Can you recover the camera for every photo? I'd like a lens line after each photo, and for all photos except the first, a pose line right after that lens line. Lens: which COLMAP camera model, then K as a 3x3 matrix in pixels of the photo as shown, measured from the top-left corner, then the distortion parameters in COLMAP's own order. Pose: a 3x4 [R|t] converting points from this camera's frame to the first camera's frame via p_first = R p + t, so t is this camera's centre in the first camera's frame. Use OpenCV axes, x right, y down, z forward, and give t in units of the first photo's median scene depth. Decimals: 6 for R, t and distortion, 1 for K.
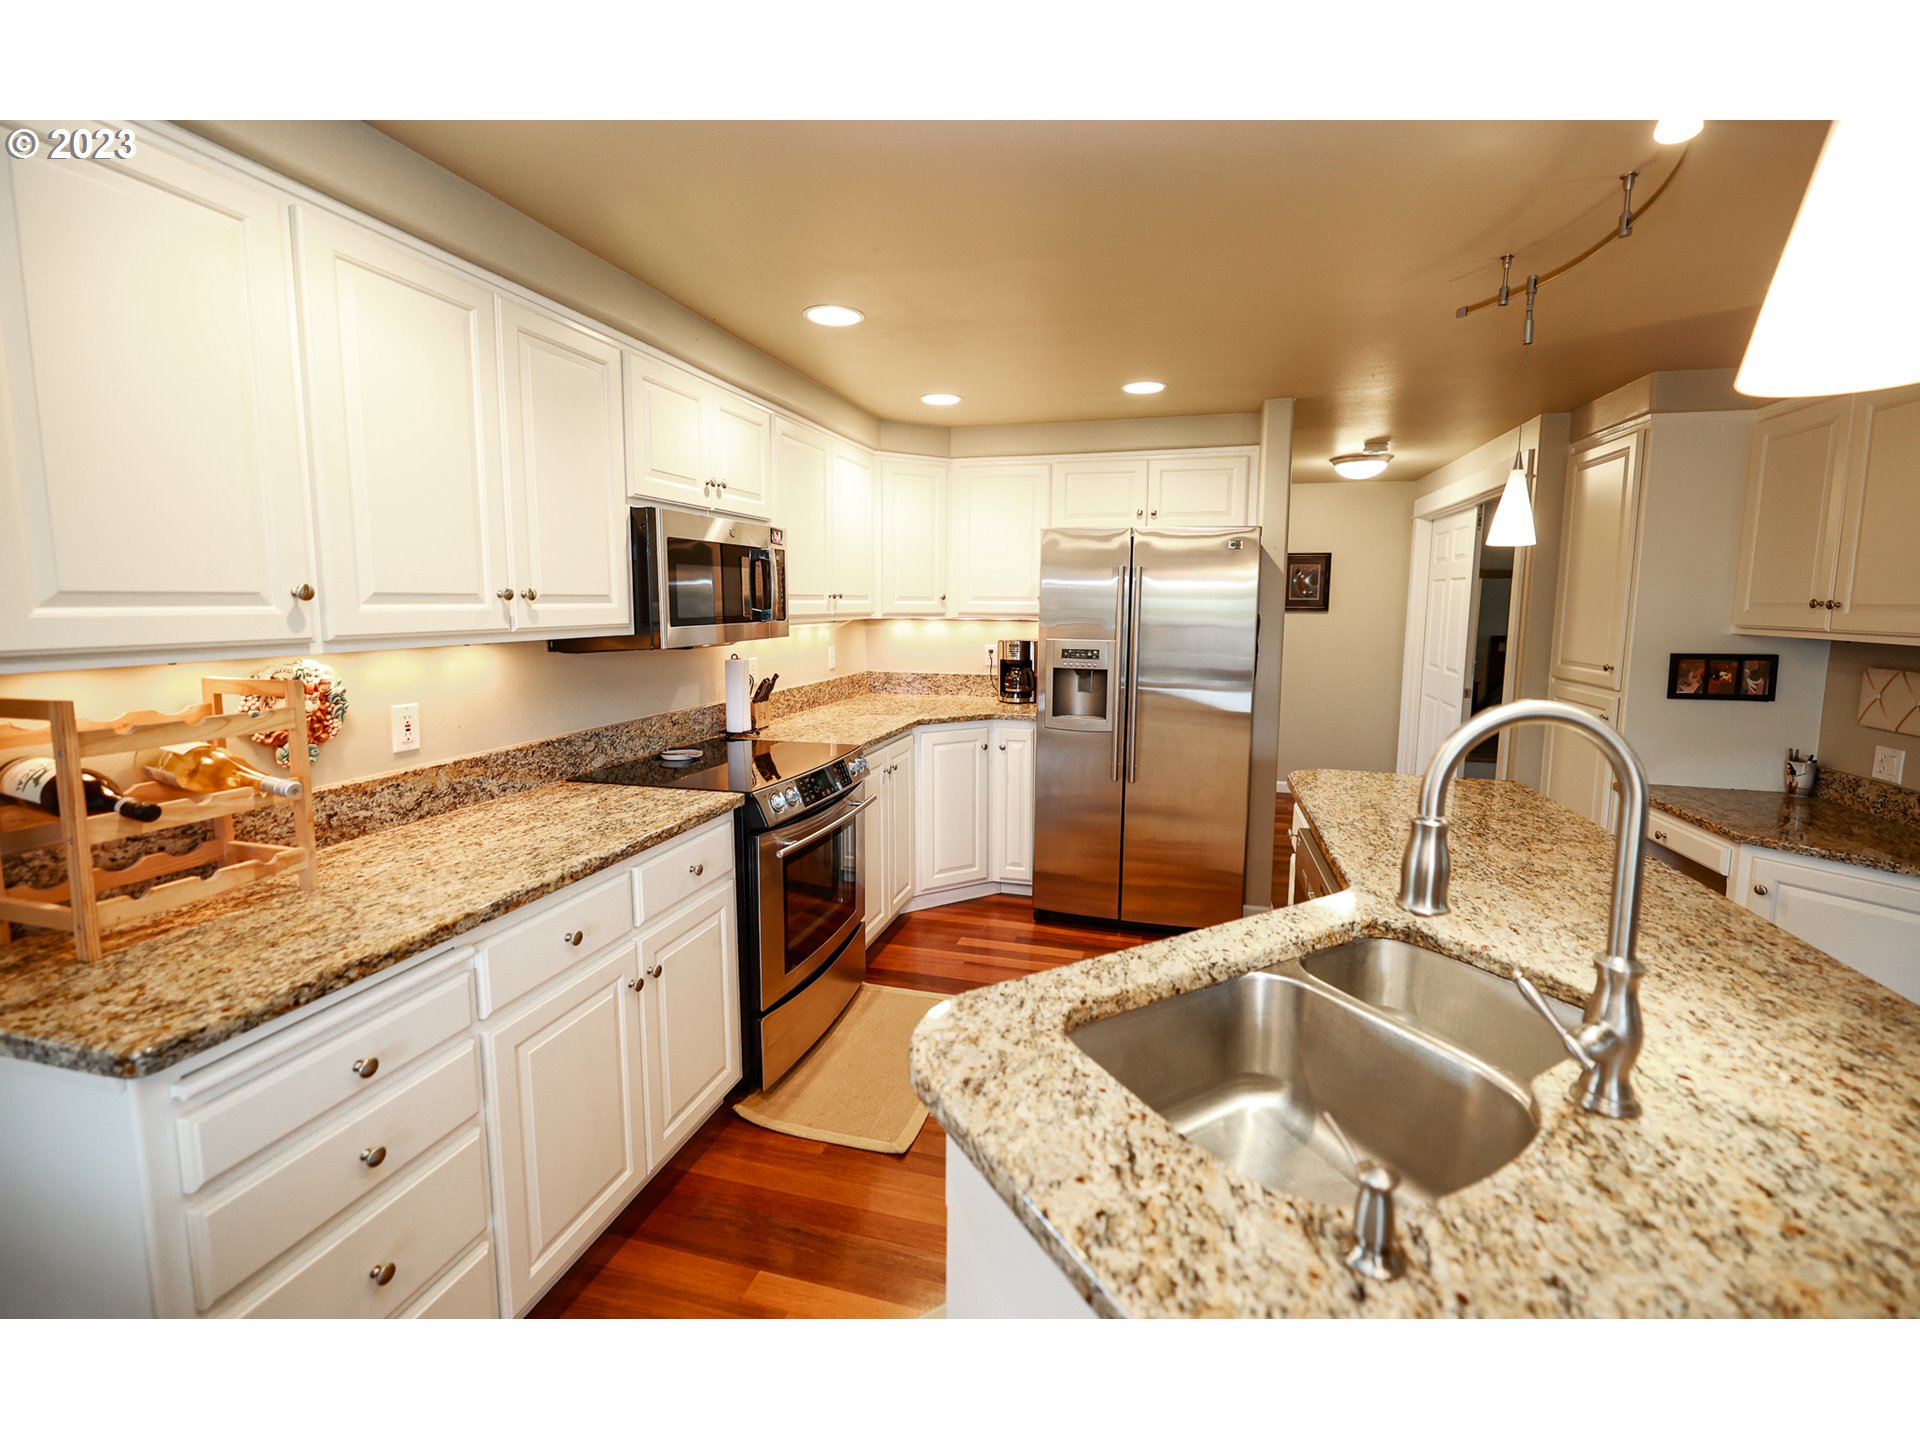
lens RADIAL K [[812.2, 0, 960.2], [0, 812.2, 689.9], [0, 0, 1]] dist [0.000876, 0.000017]
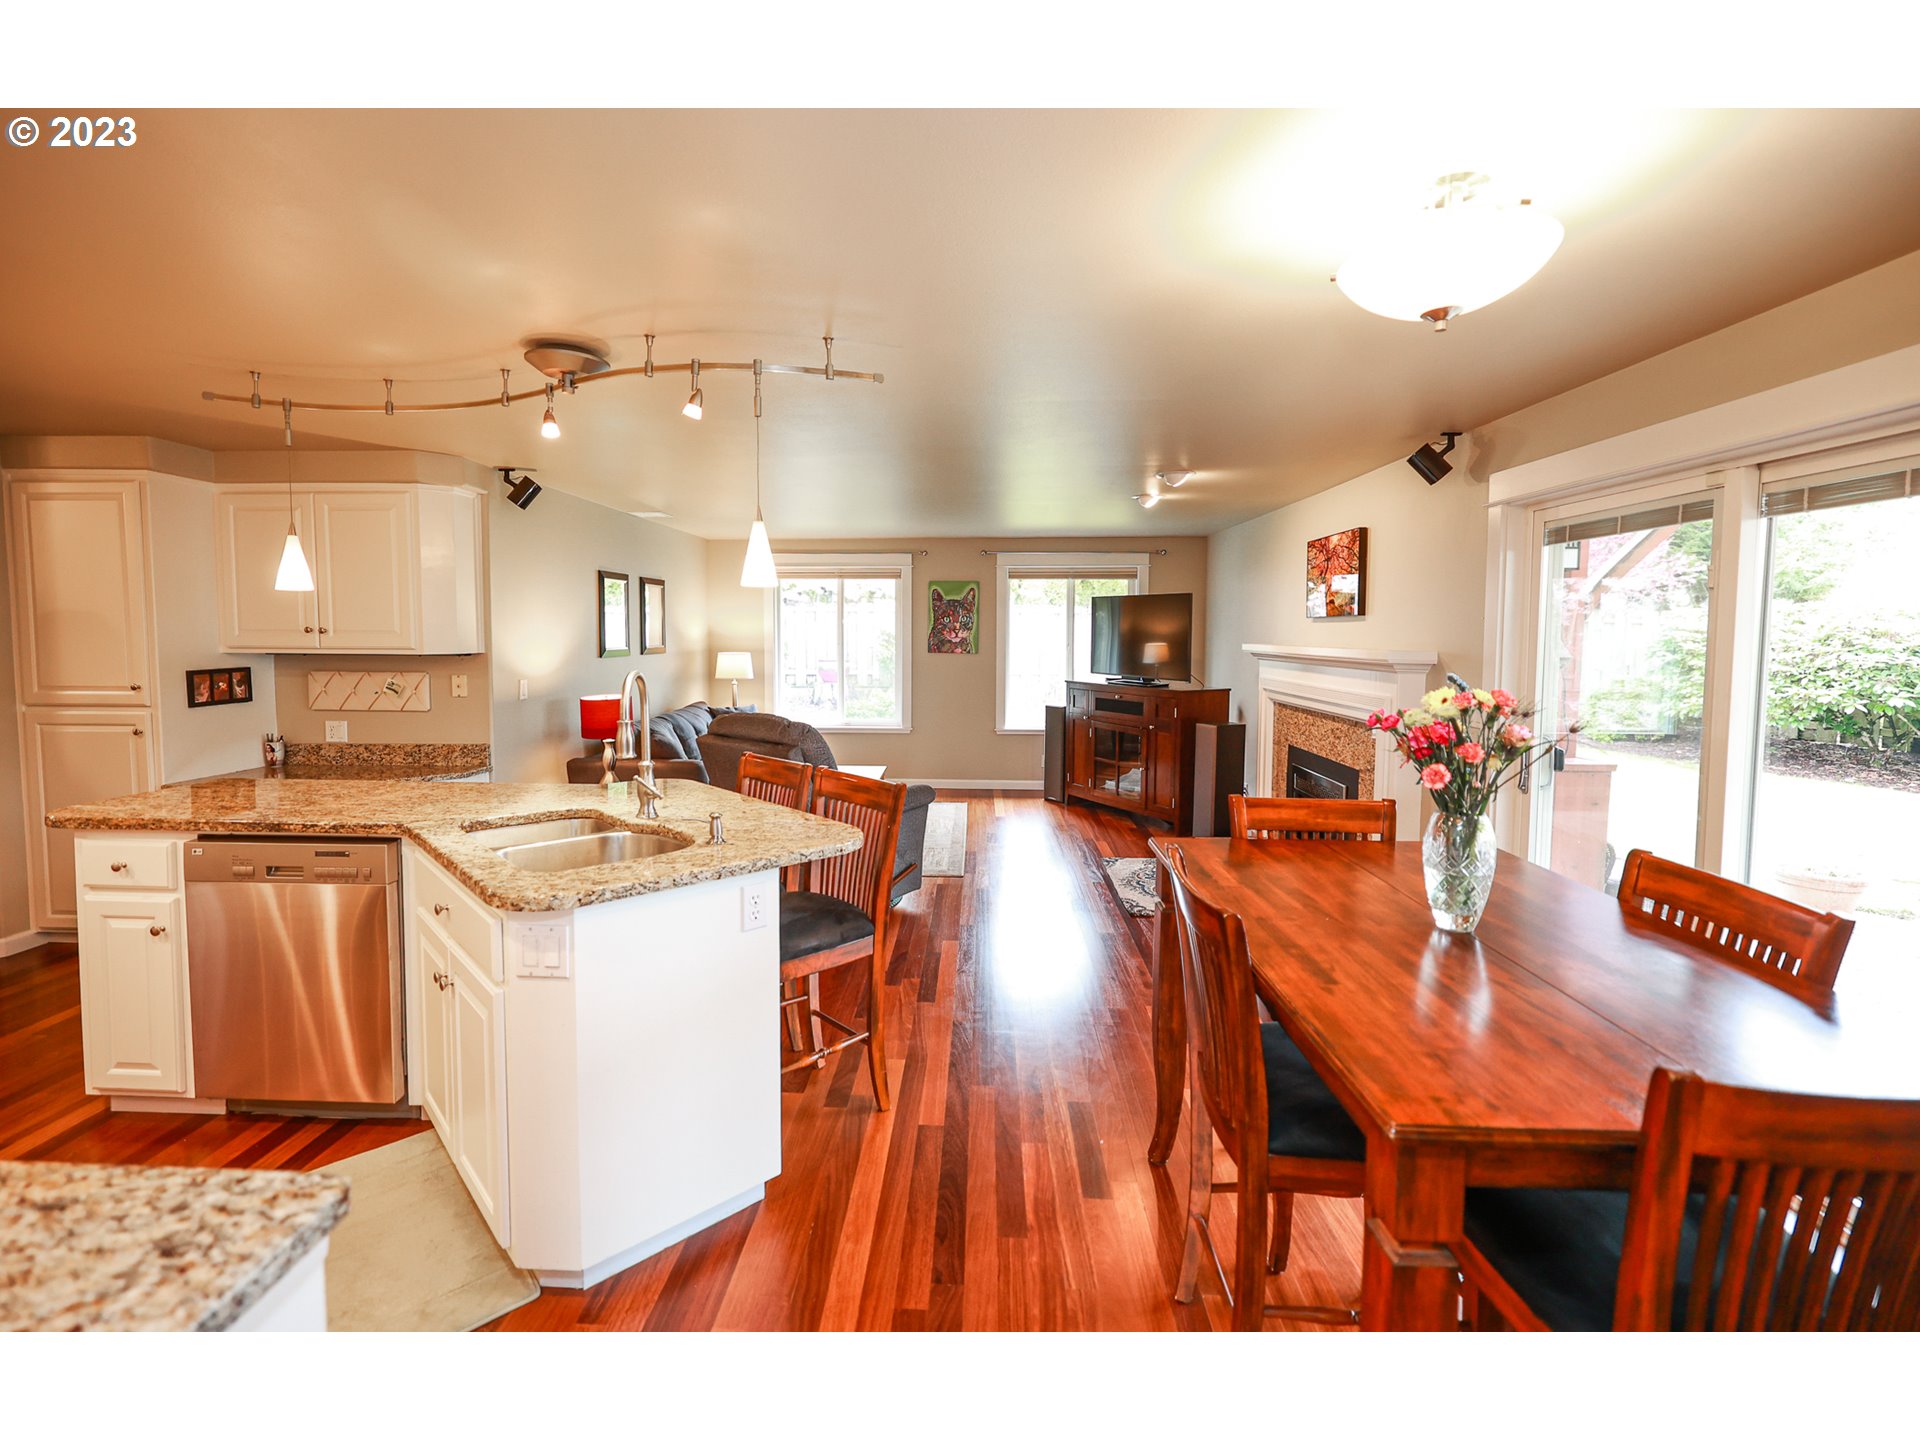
lens RADIAL K [[812.2, 0, 960.2], [0, 812.2, 689.9], [0, 0, 1]] dist [0.000876, 0.000017]
pose [[-0.229928, -0.077430, 0.970123, -0.588382], [0.103684, 0.989208, 0.103528, -0.023020], [-0.967669, 0.124390, -0.219418, 0.152853]]
